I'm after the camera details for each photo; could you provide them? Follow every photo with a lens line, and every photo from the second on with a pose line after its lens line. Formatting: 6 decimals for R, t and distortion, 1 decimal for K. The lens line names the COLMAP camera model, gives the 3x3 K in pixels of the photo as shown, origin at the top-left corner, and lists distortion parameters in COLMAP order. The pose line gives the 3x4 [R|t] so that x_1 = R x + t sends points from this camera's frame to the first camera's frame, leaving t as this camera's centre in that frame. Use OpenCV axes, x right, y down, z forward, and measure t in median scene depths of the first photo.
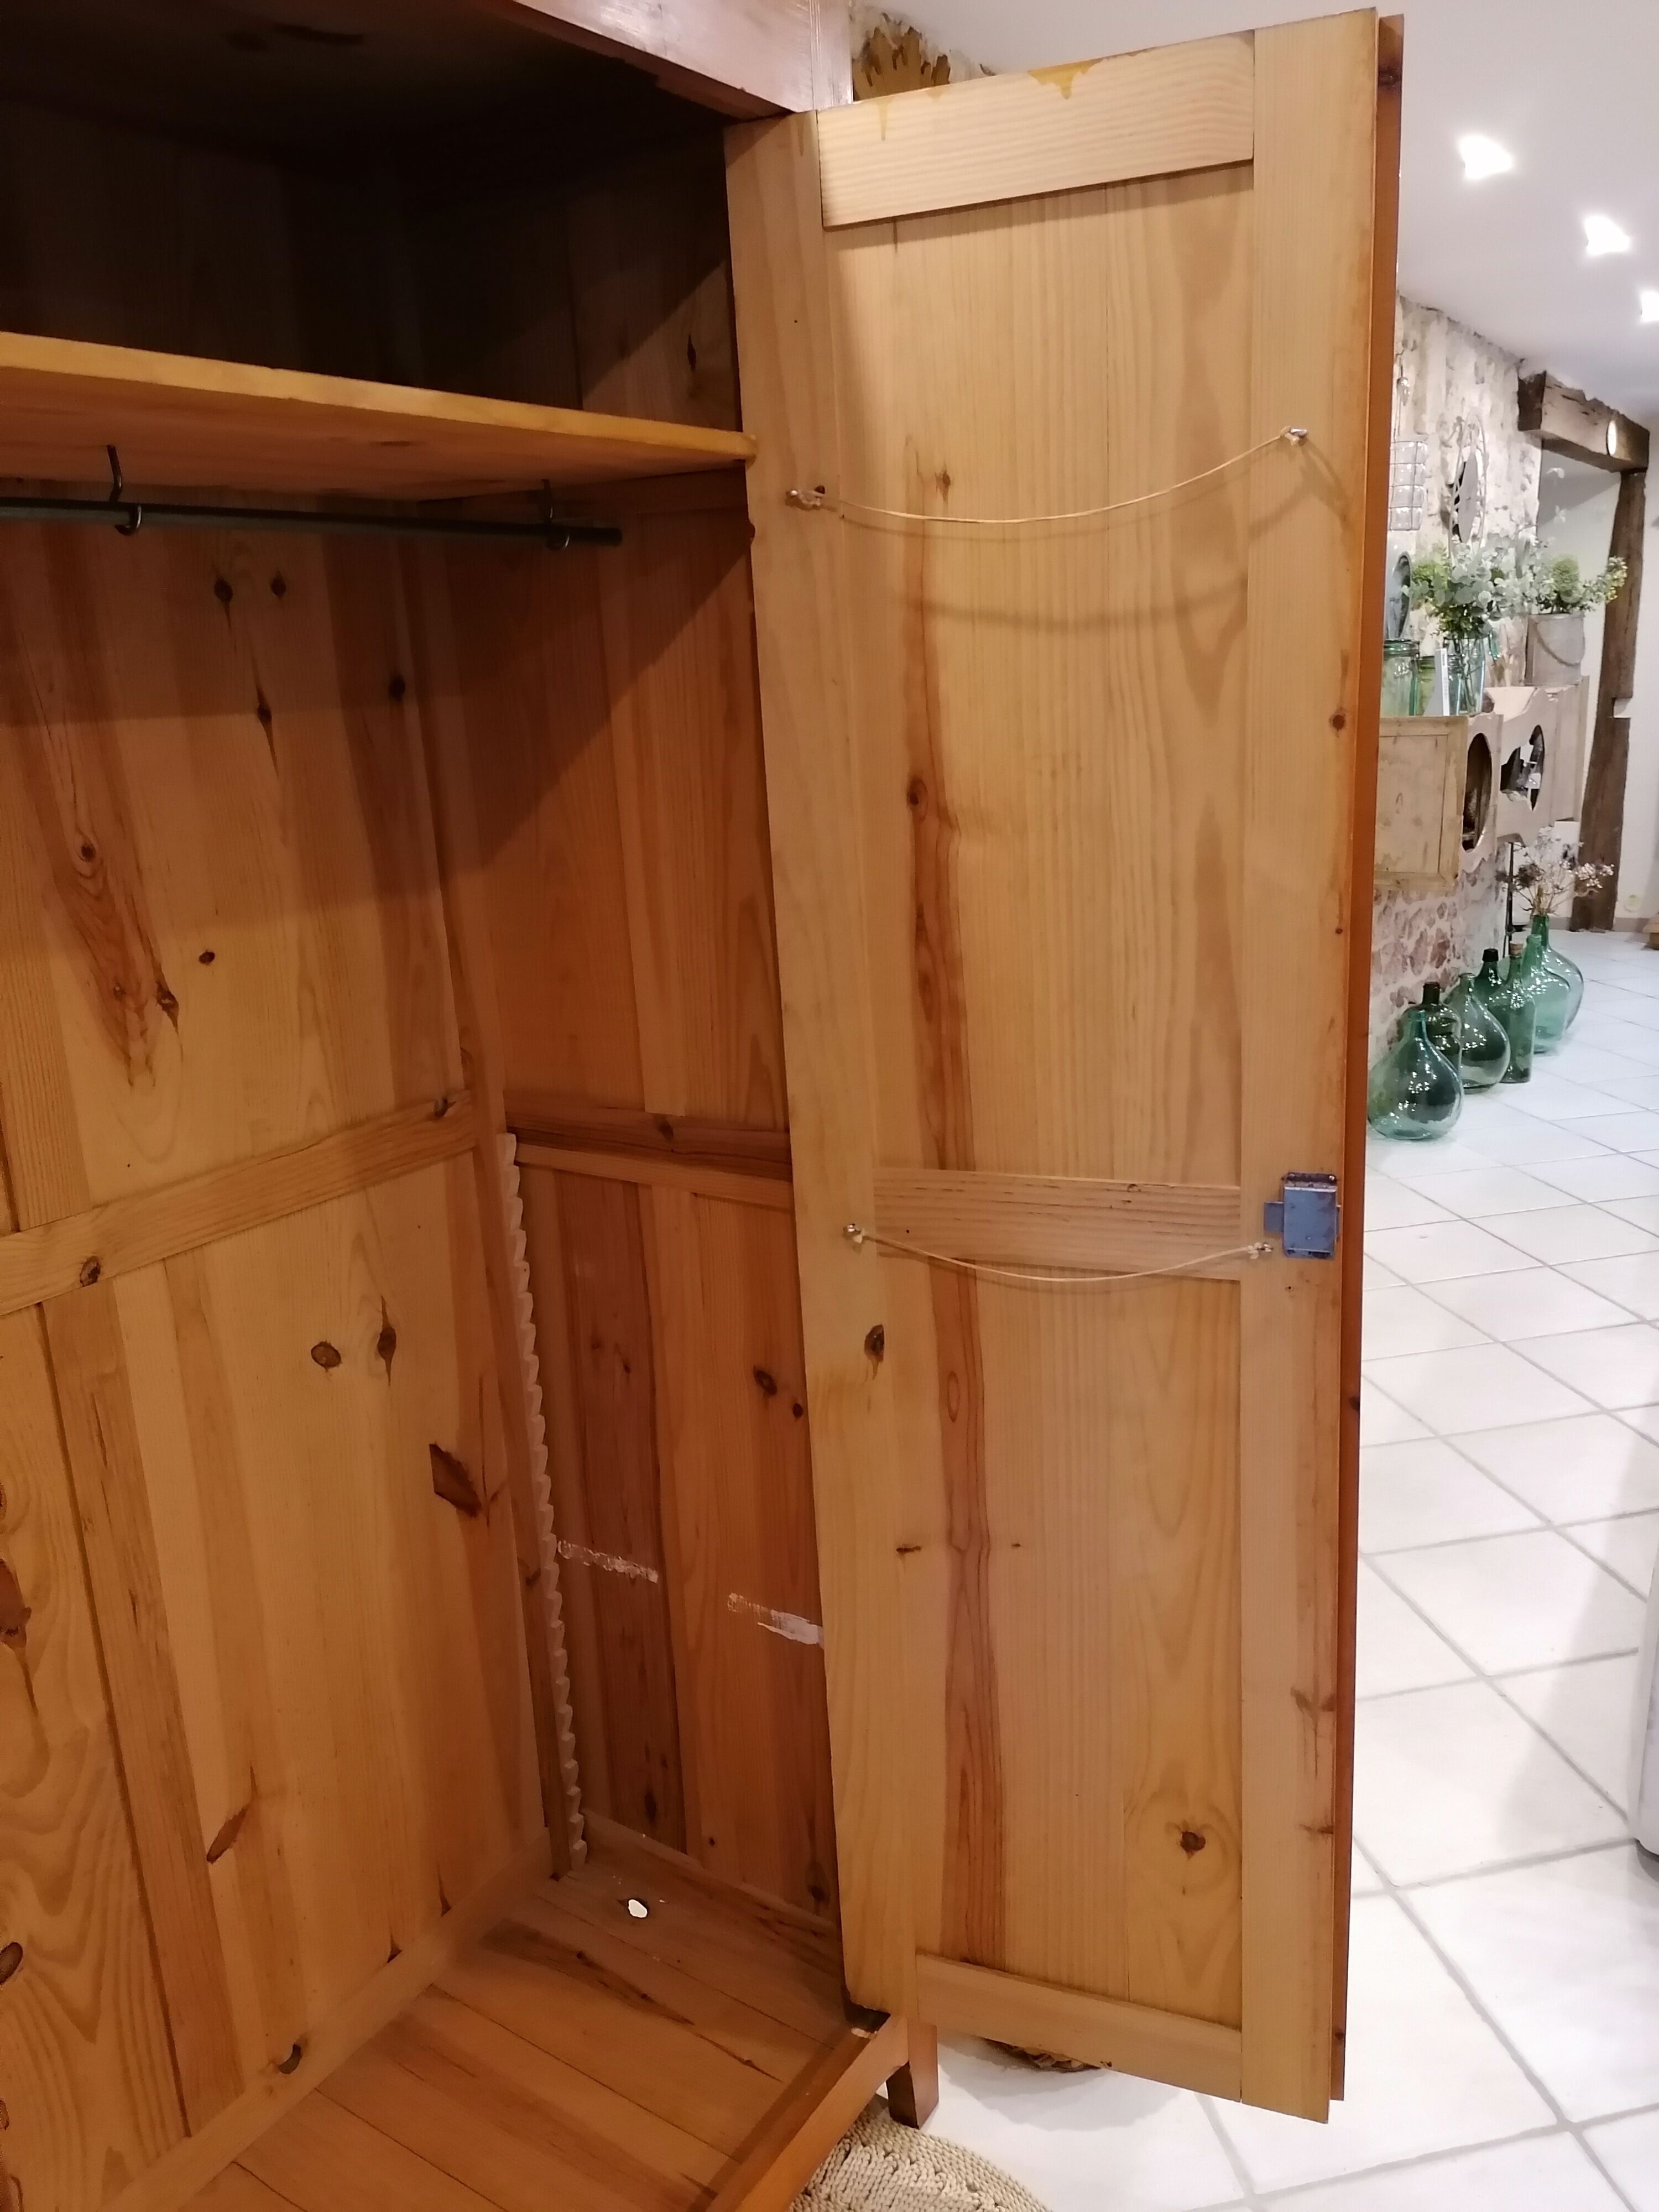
lens RADIAL K [[1638.1, 0, 829.1], [0, 1638.1, 1097.2], [0, 0, 1]] dist [0.094637, -0.118351]
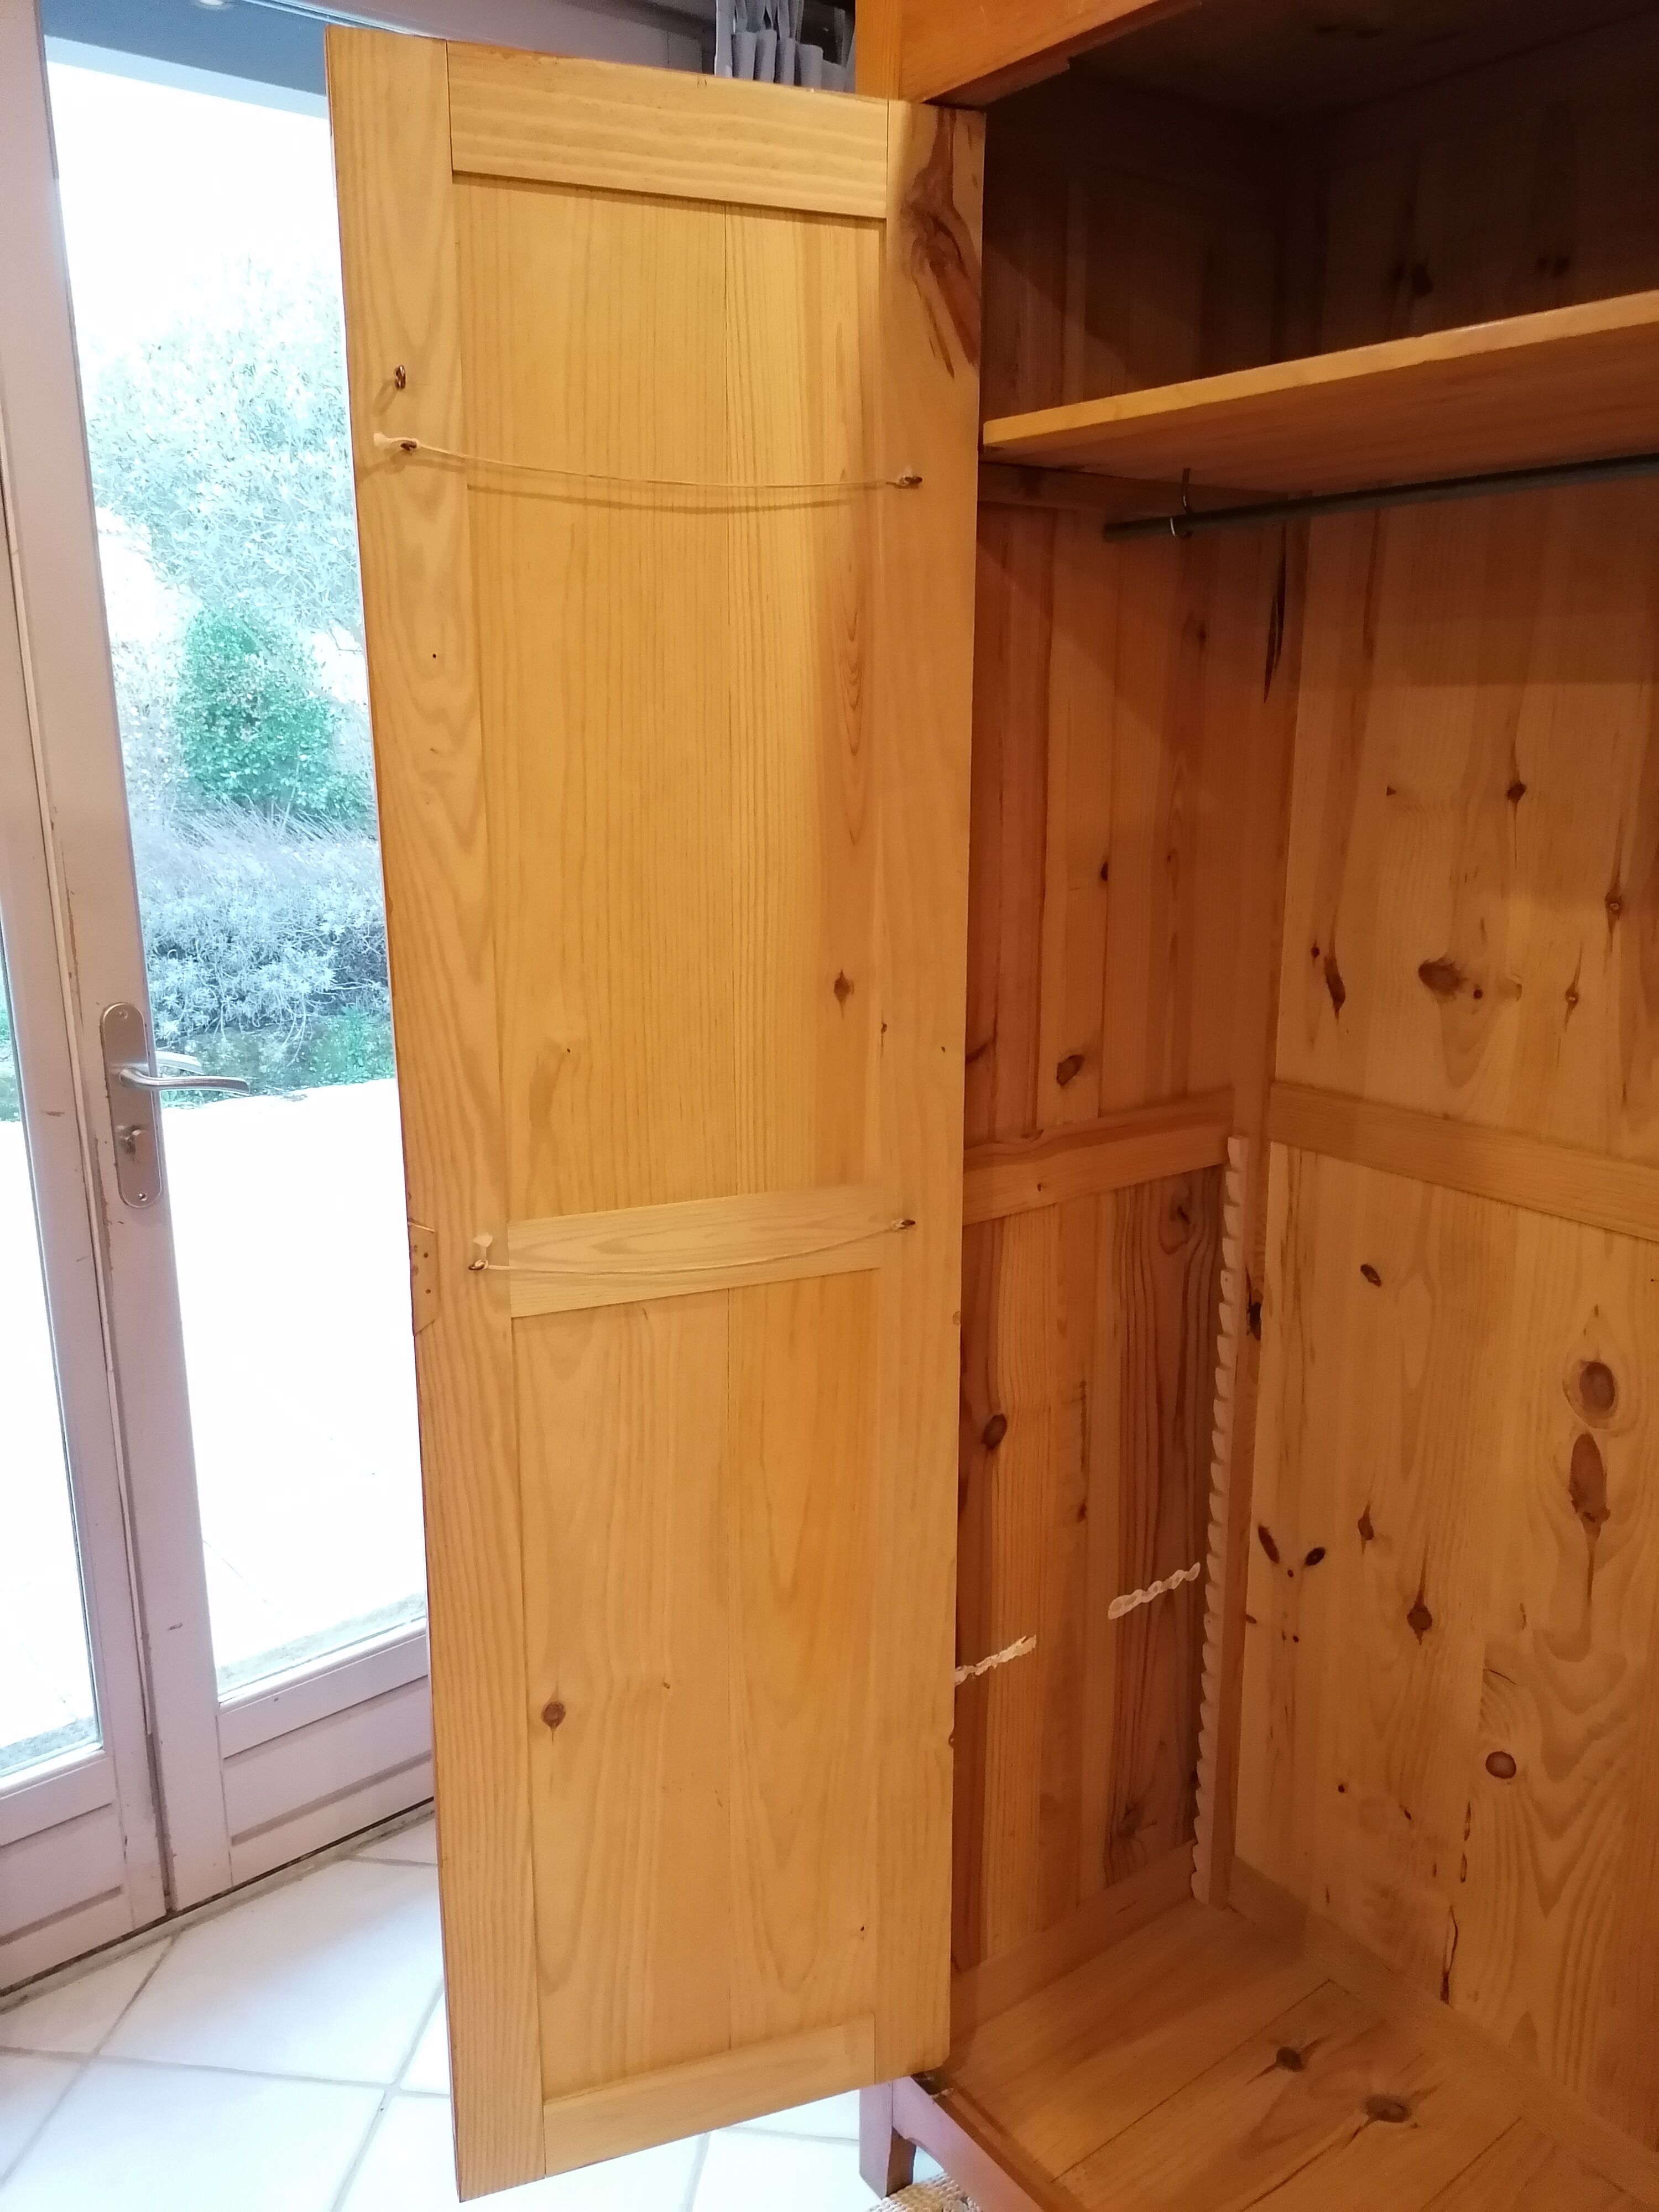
lens RADIAL K [[1638.1, 0, 829.1], [0, 1638.1, 1097.2], [0, 0, 1]] dist [0.094637, -0.118351]
pose [[-0.340619, 0.262430, -0.902834, 0.560840], [-0.220750, 0.911090, 0.348114, -0.187801], [0.913919, 0.317875, -0.252403, 0.707906]]
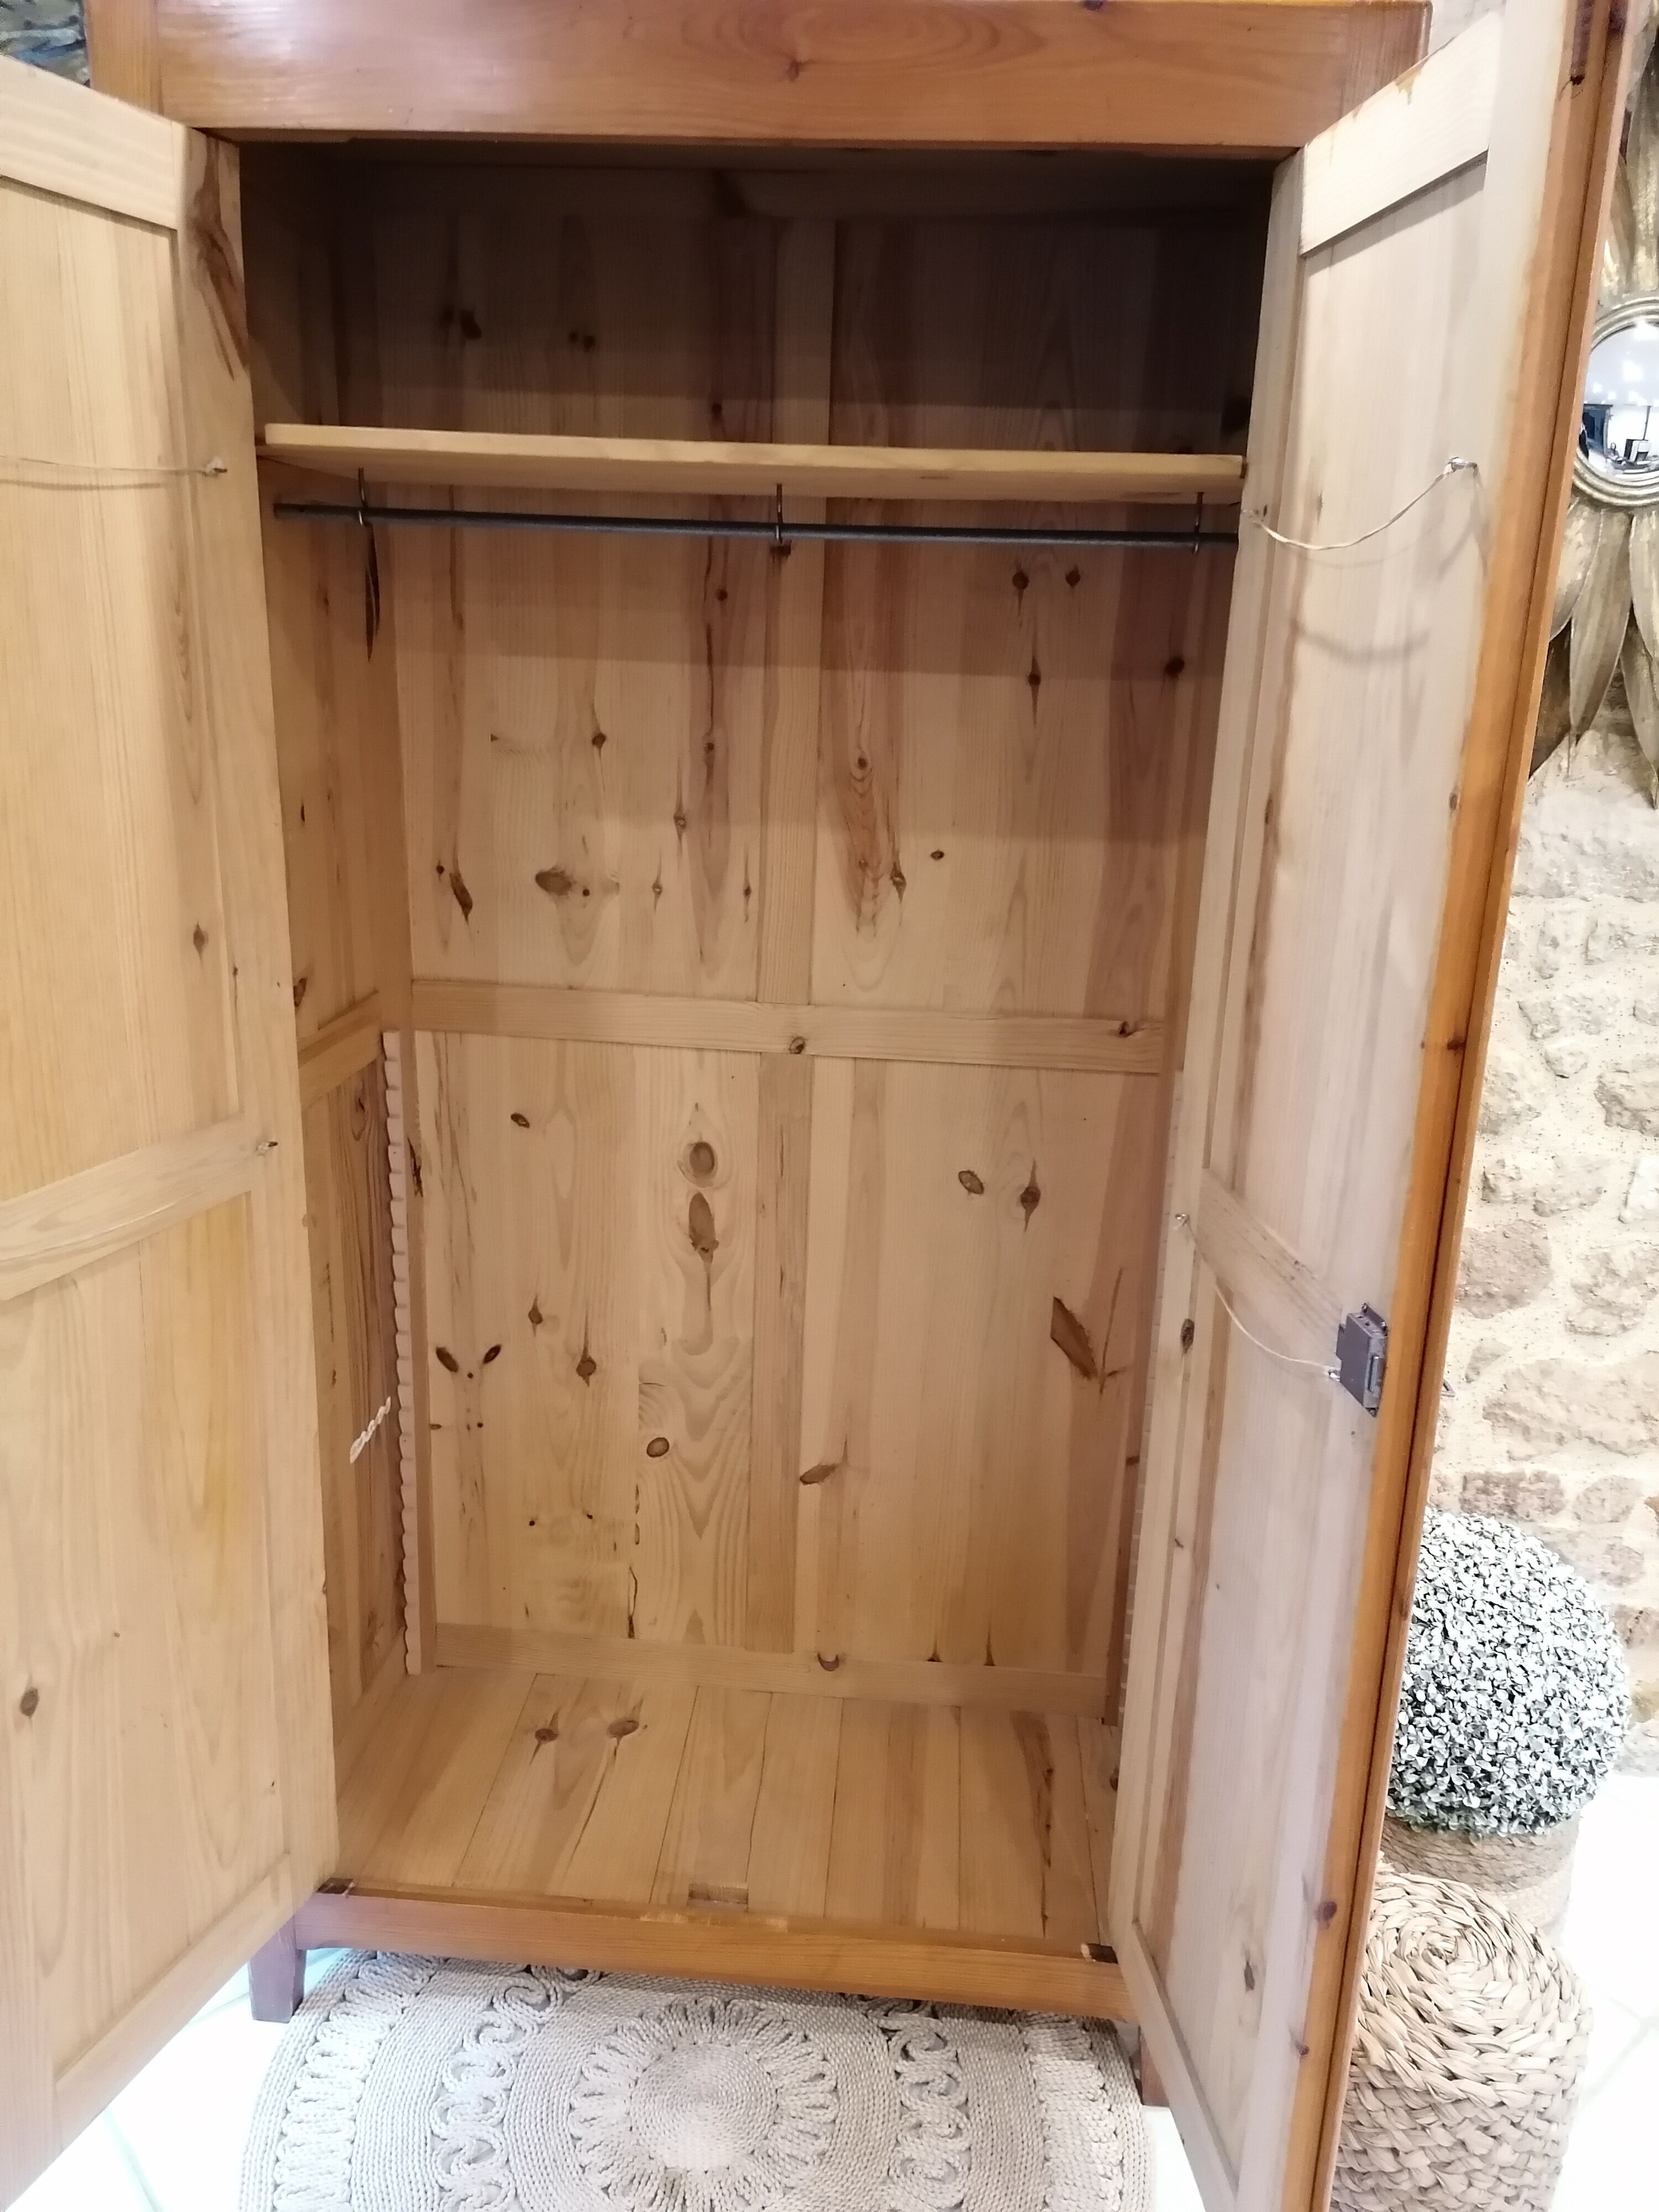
lens RADIAL K [[1638.1, 0, 829.1], [0, 1638.1, 1097.2], [0, 0, 1]] dist [0.094637, -0.118351]
pose [[0.483109, 0.305586, -0.820502, 0.746159], [-0.278188, 0.942130, 0.187088, -0.126560], [0.830191, 0.137870, 0.540162, 0.242339]]
